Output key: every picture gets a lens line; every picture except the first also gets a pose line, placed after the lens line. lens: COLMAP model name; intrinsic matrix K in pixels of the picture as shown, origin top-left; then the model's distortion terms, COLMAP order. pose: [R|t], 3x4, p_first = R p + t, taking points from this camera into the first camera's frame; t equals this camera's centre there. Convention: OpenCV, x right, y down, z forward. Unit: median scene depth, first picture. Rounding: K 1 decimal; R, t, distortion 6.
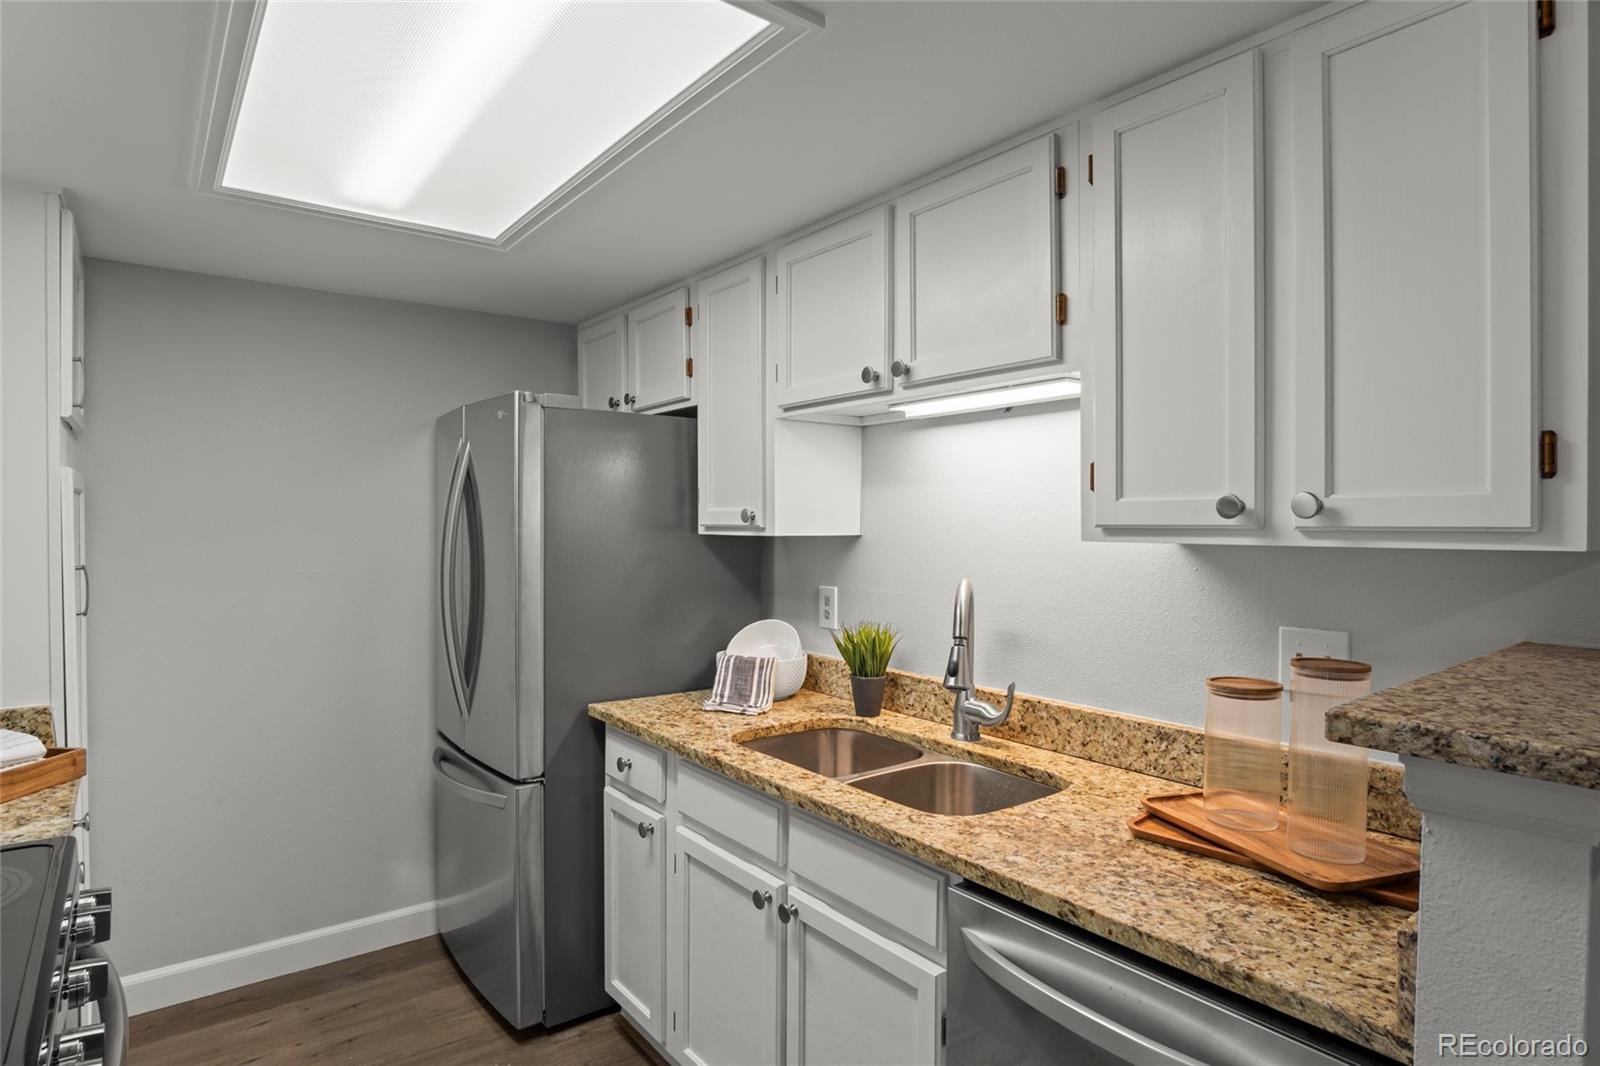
lens RADIAL K [[867.5, 0, 787.6], [0, 867.5, 531.1], [0, 0, 1]] dist [-0.030202, 0.007978]
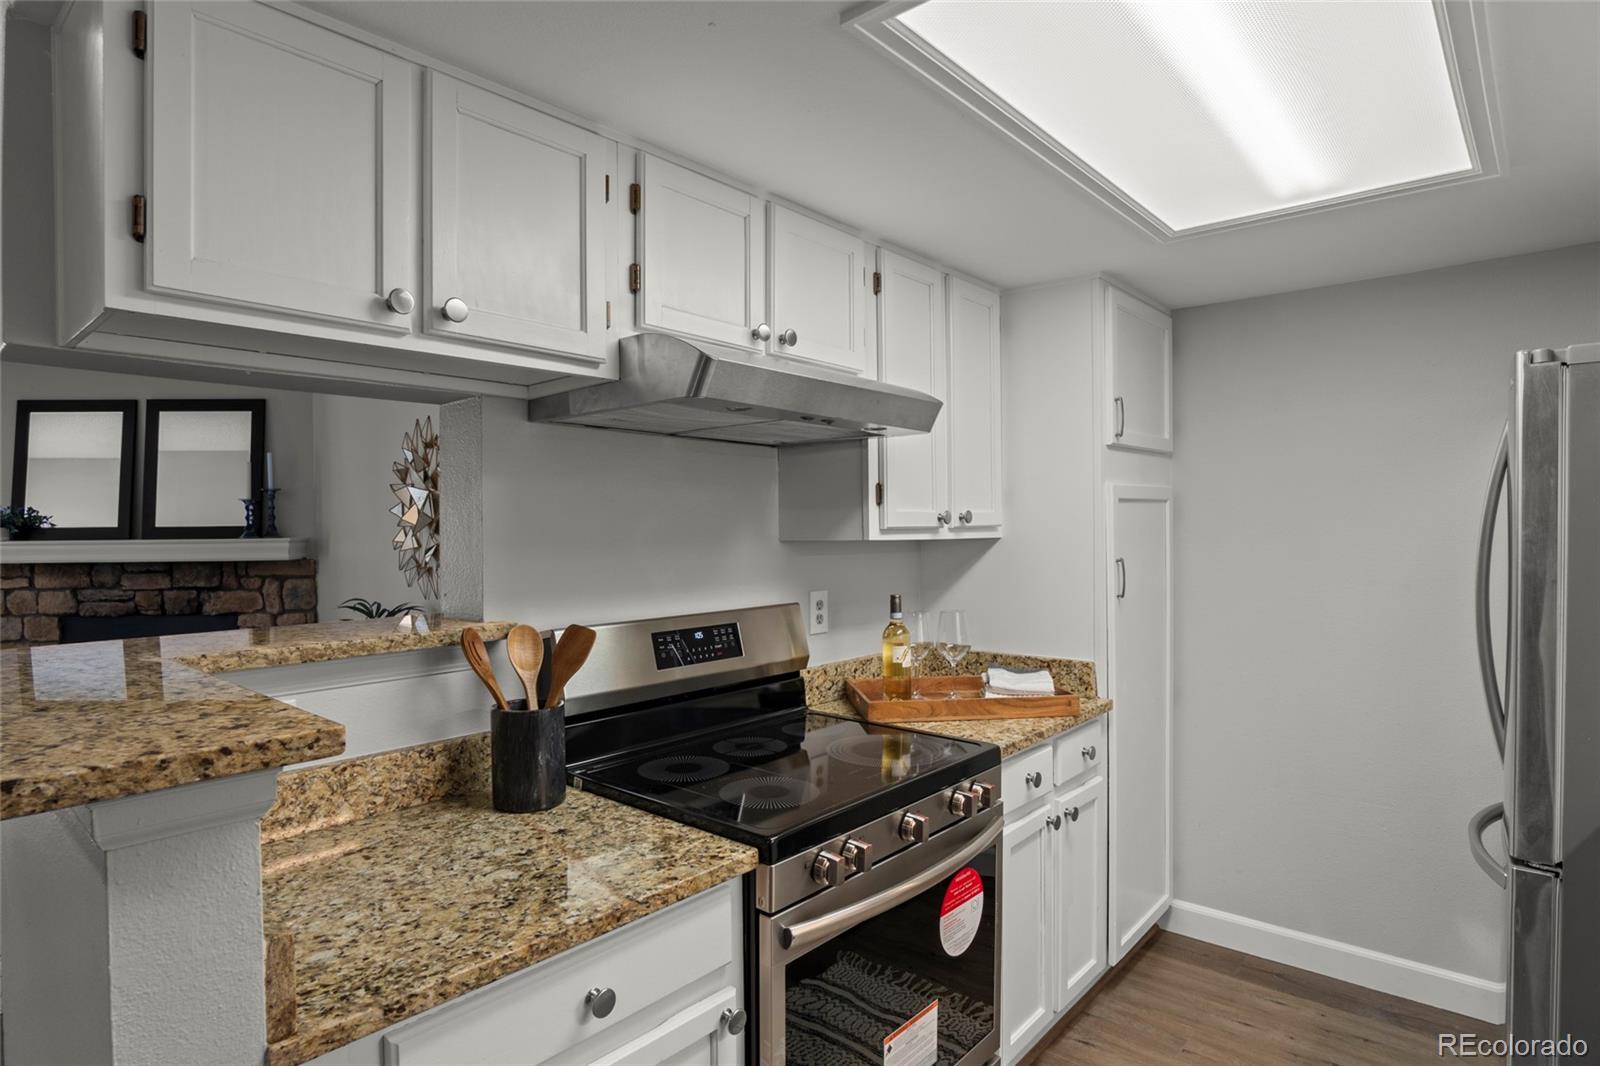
lens RADIAL K [[867.5, 0, 802.5], [0, 867.5, 532.8], [0, 0, 1]] dist [-0.030202, 0.007978]
pose [[0.200739, 0.005358, -0.979630, 0.385898], [-0.002308, 0.999985, 0.004997, -0.004303], [0.979642, 0.001258, 0.200748, 0.288053]]
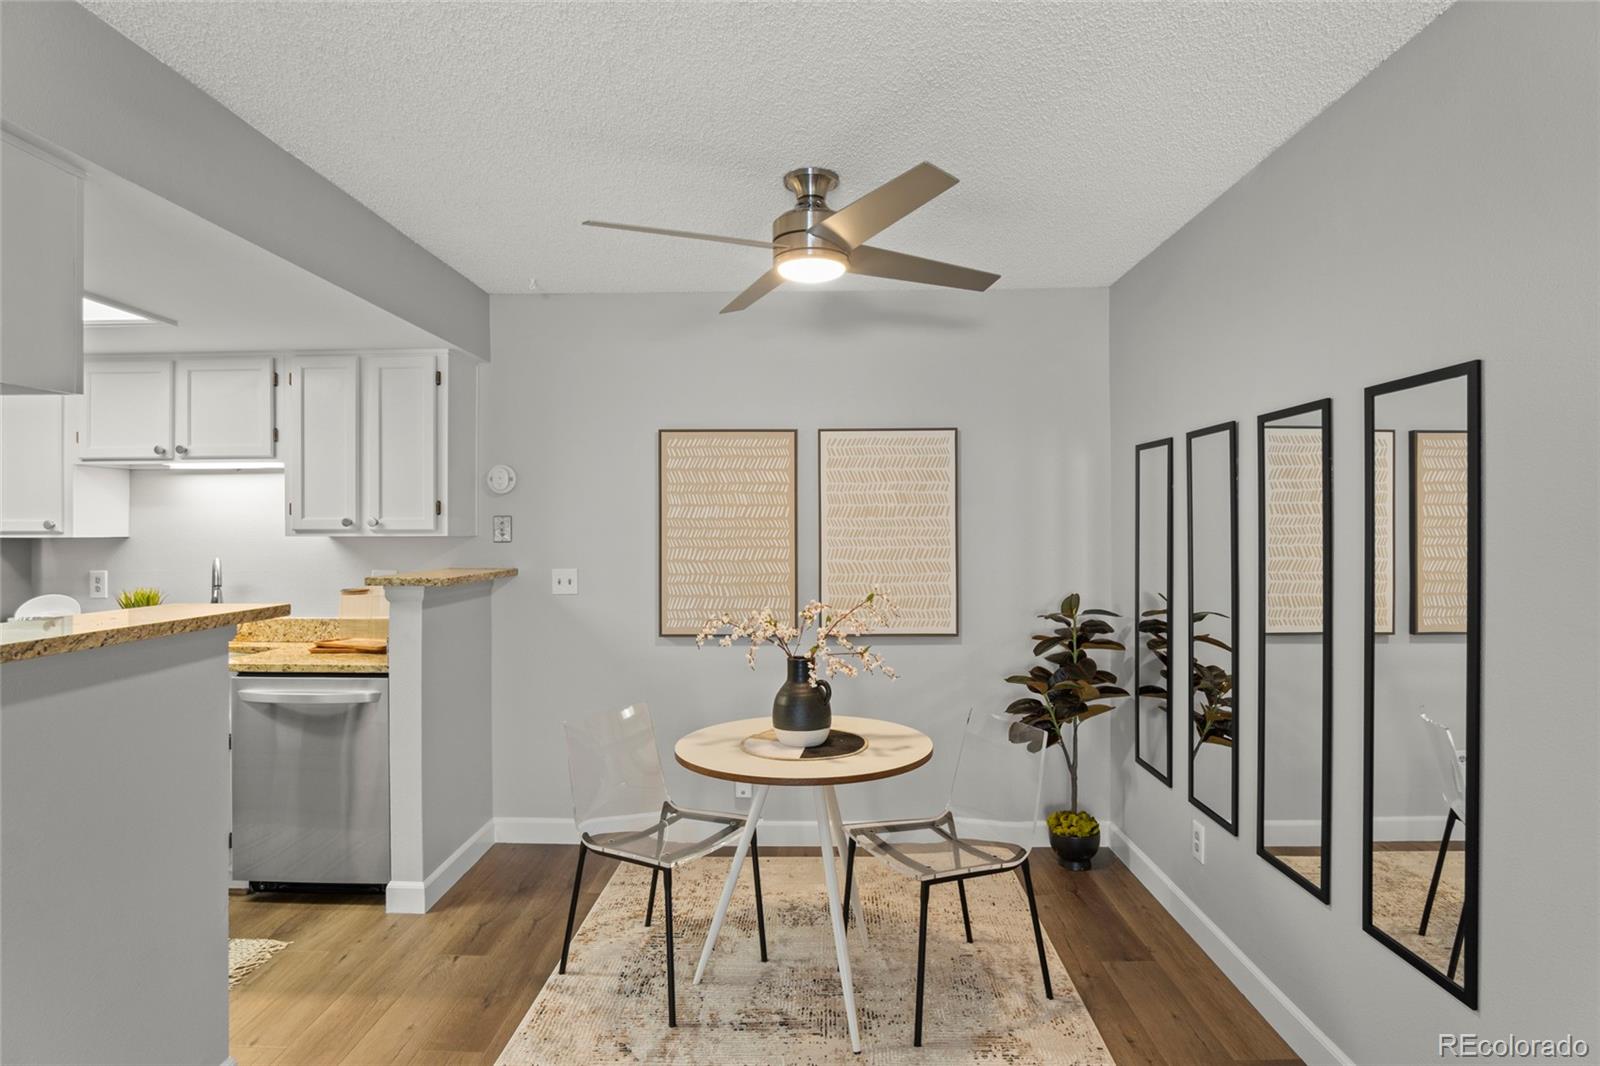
lens RADIAL K [[867.5, 0, 797.7], [0, 867.5, 524.8], [0, 0, 1]] dist [-0.030202, 0.007978]
pose [[0.619678, 0.000715, 0.784856, -0.533606], [0.011487, 0.999884, -0.009981, 0.016635], [-0.784772, 0.015200, 0.619598, -1.302983]]
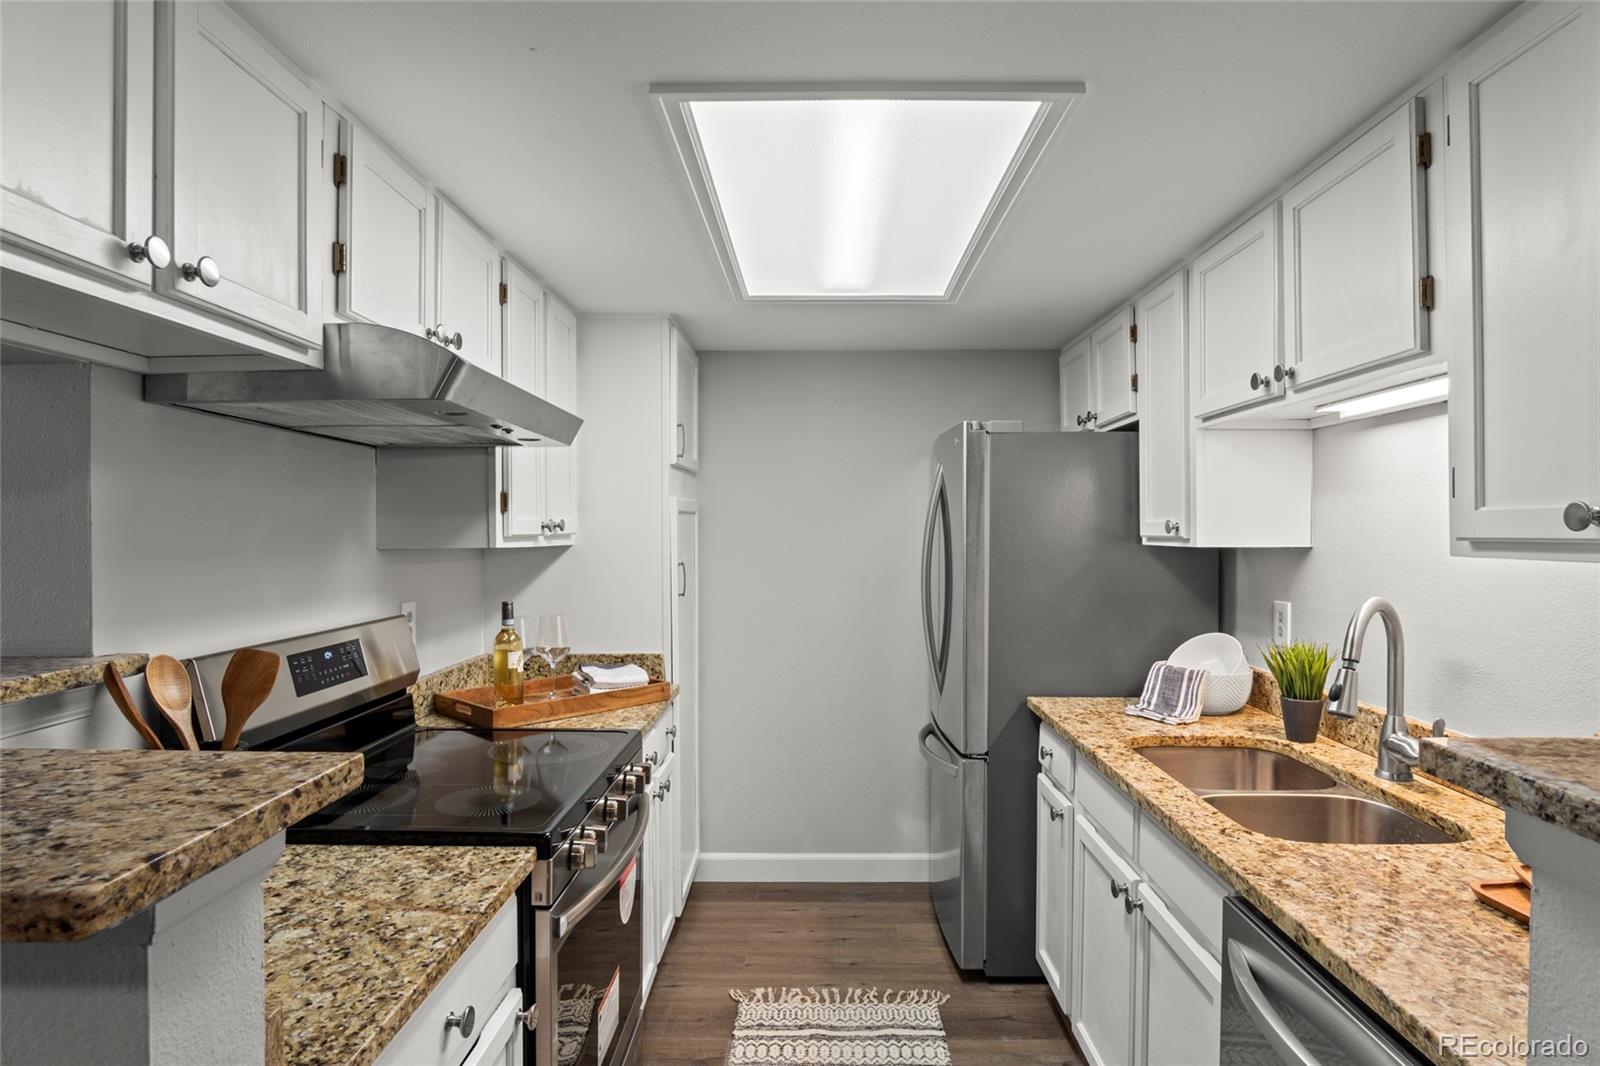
lens RADIAL K [[867.5, 0, 809.0], [0, 867.5, 532.0], [0, 0, 1]] dist [-0.030202, 0.007978]
pose [[0.787713, -0.001312, -0.616041, 0.311105], [-0.004048, 0.999965, -0.007306, -0.003295], [0.616029, 0.008249, 0.787680, -0.068033]]
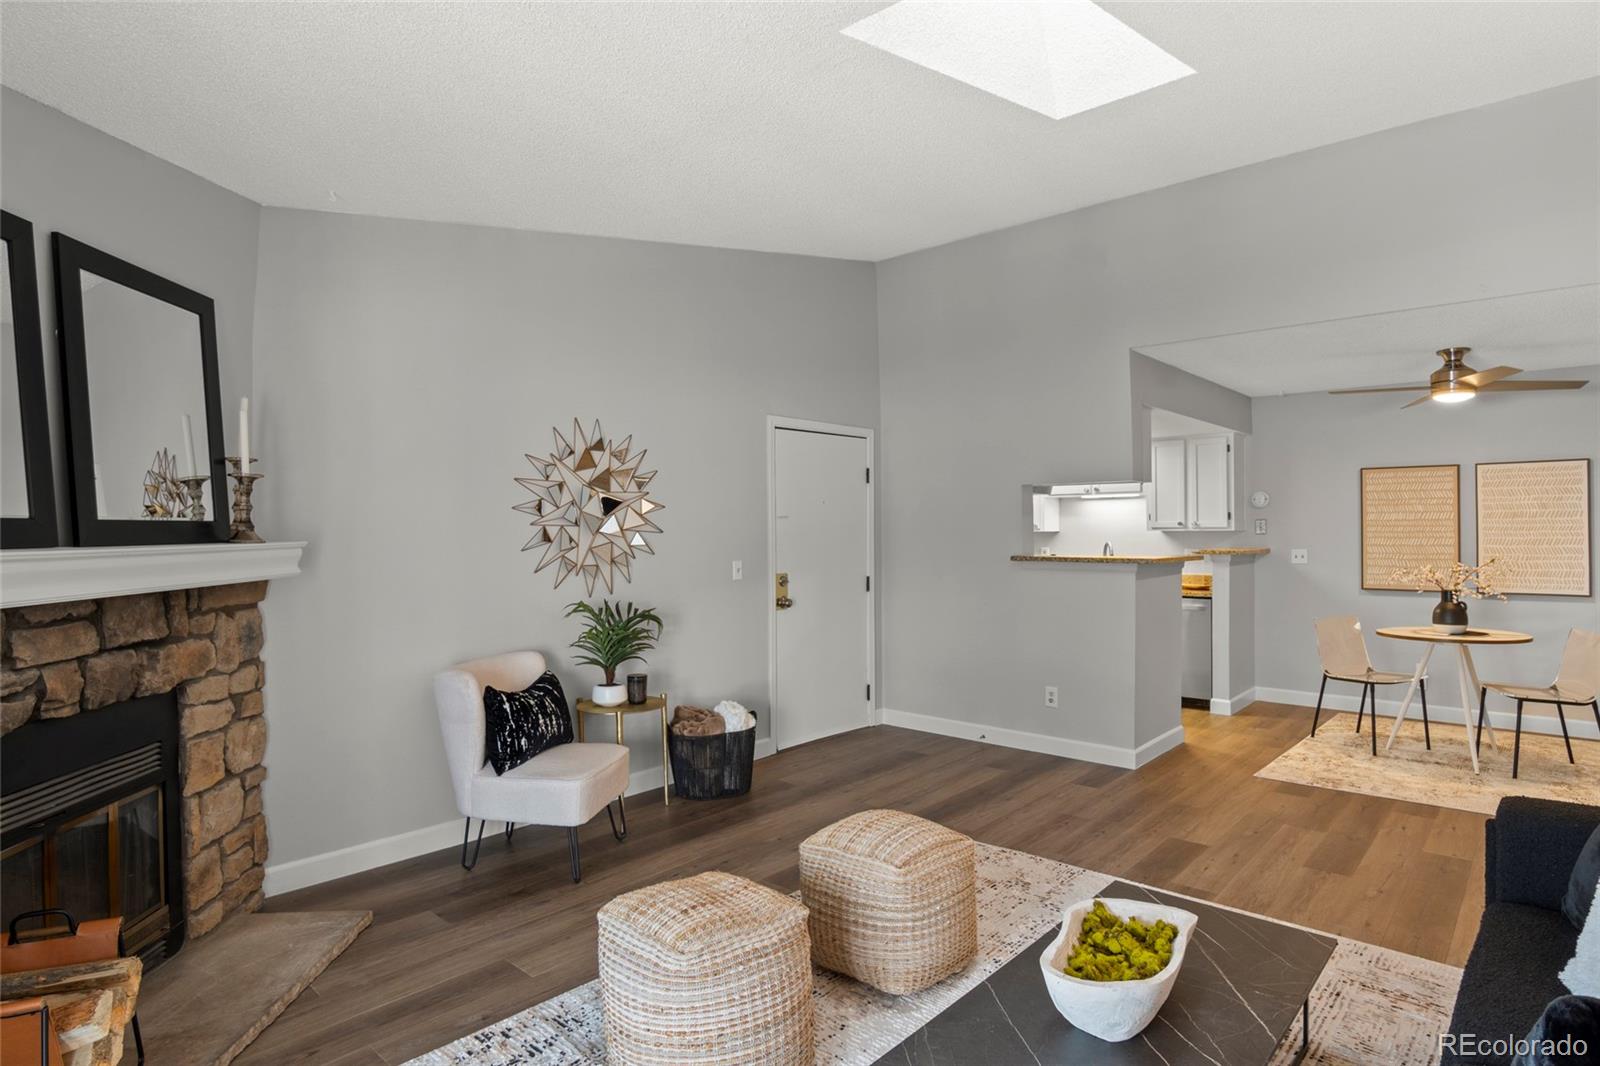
lens RADIAL K [[867.5, 0, 811.5], [0, 867.5, 526.6], [0, 0, 1]] dist [-0.030202, 0.007978]
pose [[0.980116, -0.005303, 0.198354, -2.044086], [0.008226, 0.999869, -0.013915, 0.033440], [-0.198254, 0.015270, 0.980032, -2.782983]]
